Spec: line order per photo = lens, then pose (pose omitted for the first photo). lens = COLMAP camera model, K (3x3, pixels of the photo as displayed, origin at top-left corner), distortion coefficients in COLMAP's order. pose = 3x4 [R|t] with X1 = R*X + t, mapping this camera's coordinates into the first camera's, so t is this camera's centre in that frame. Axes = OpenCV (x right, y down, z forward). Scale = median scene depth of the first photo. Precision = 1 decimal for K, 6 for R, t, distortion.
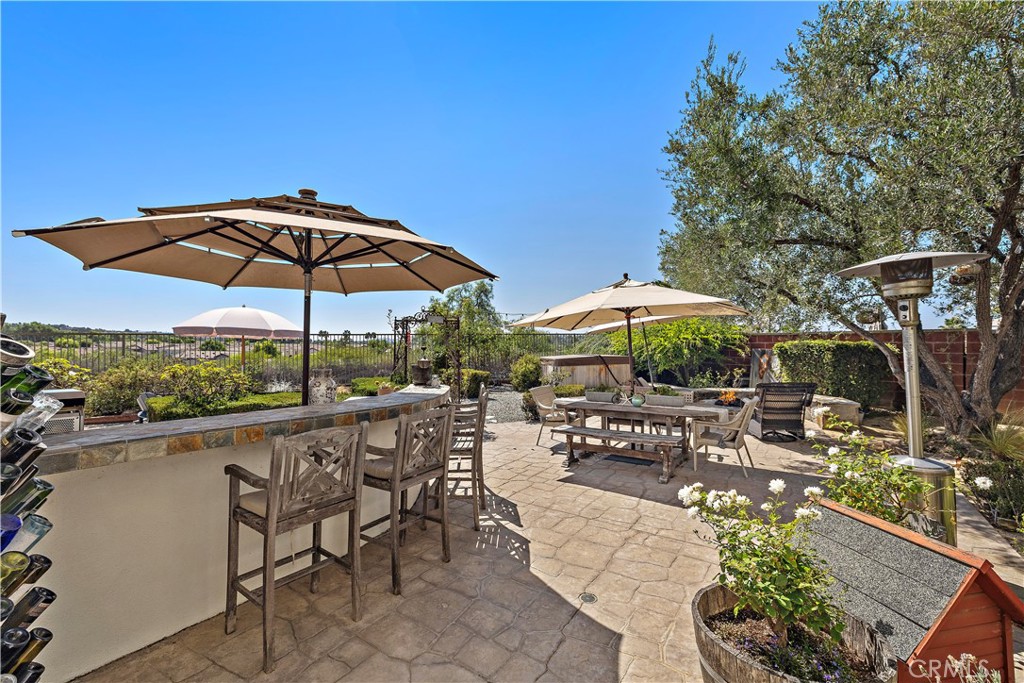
lens RADIAL K [[430.7, 0, 508.9], [0, 430.7, 338.1], [0, 0, 1]] dist [0.002002, 0.000060]
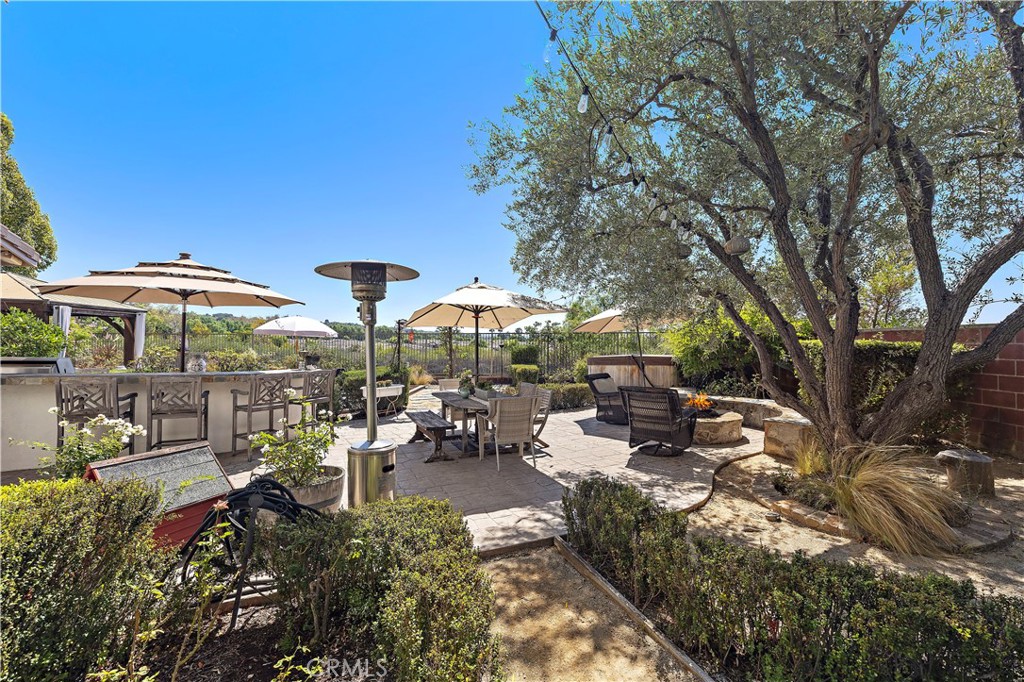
lens RADIAL K [[430.7, 0, 508.9], [0, 430.7, 337.6], [0, 0, 1]] dist [0.002002, 0.000060]
pose [[0.844759, 0.001343, -0.535145, 0.575134], [-0.000513, 0.999998, 0.001701, 0.001219], [0.535146, -0.001162, 0.844759, 0.077215]]
